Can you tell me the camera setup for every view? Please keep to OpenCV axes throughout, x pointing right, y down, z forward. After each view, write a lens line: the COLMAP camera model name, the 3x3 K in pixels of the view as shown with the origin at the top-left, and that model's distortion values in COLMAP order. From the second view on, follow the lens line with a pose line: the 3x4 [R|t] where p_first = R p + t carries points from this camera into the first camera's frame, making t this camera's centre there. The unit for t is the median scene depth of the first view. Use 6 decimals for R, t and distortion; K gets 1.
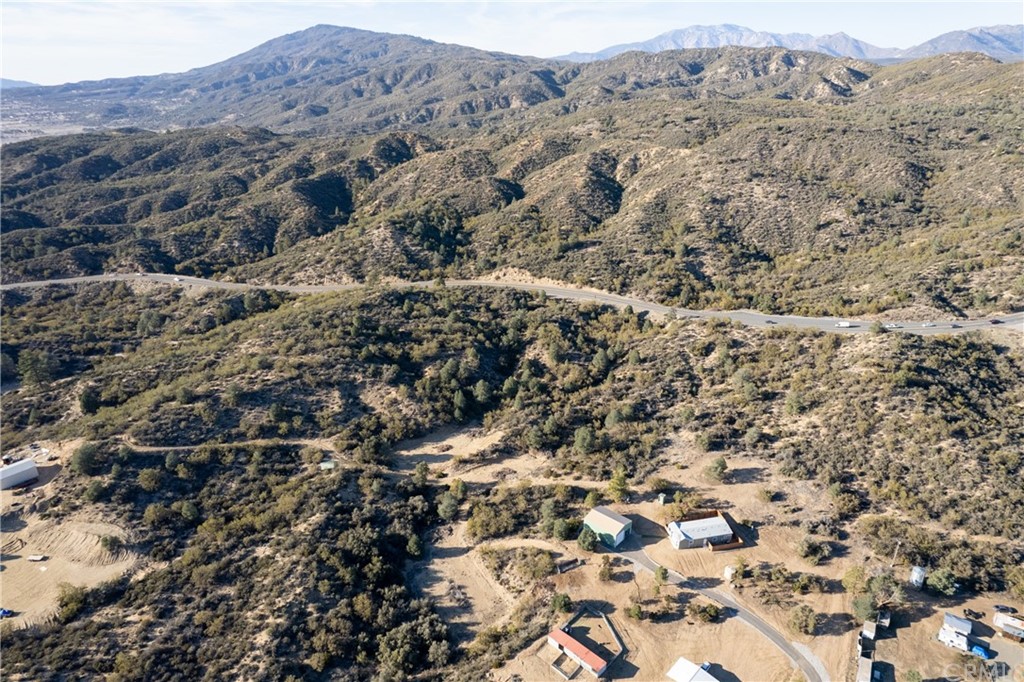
lens RADIAL K [[655.7, 0, 509.7], [0, 655.7, 345.8], [0, 0, 1]] dist [-0.075717, 0.069657]
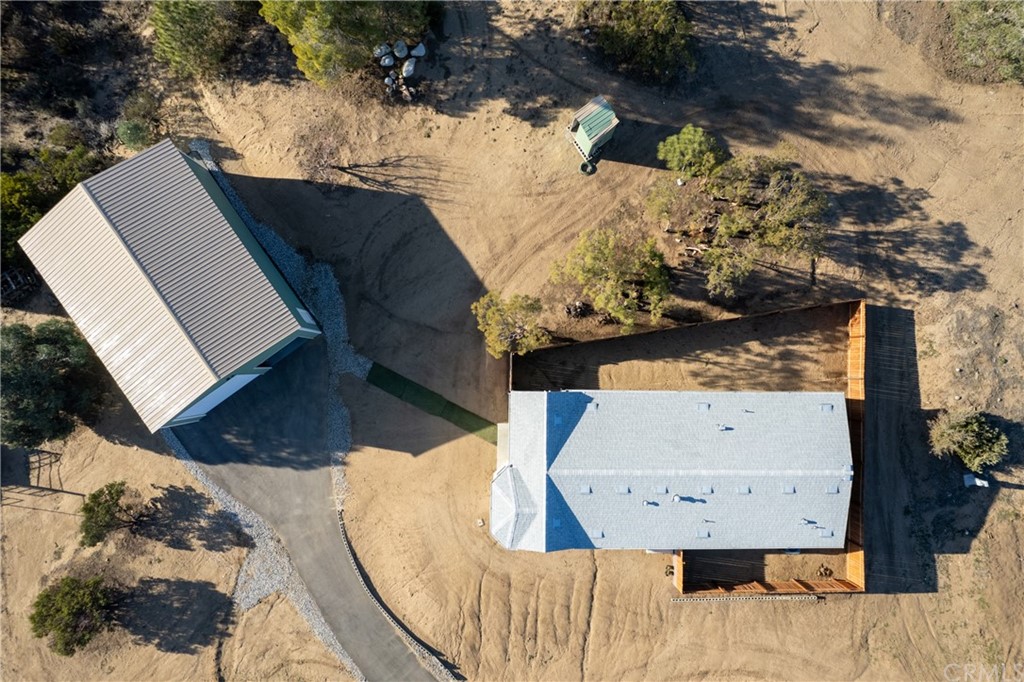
lens RADIAL K [[460.8, 0, 512.0], [0, 460.8, 341.0], [0, 0, 1]] dist [-0.012278, -0.000035]
pose [[0.975619, 0.218887, 0.015979, 0.198341], [-0.107177, 0.411639, 0.905023, 0.137337], [0.191520, -0.884671, 0.425062, 0.794991]]
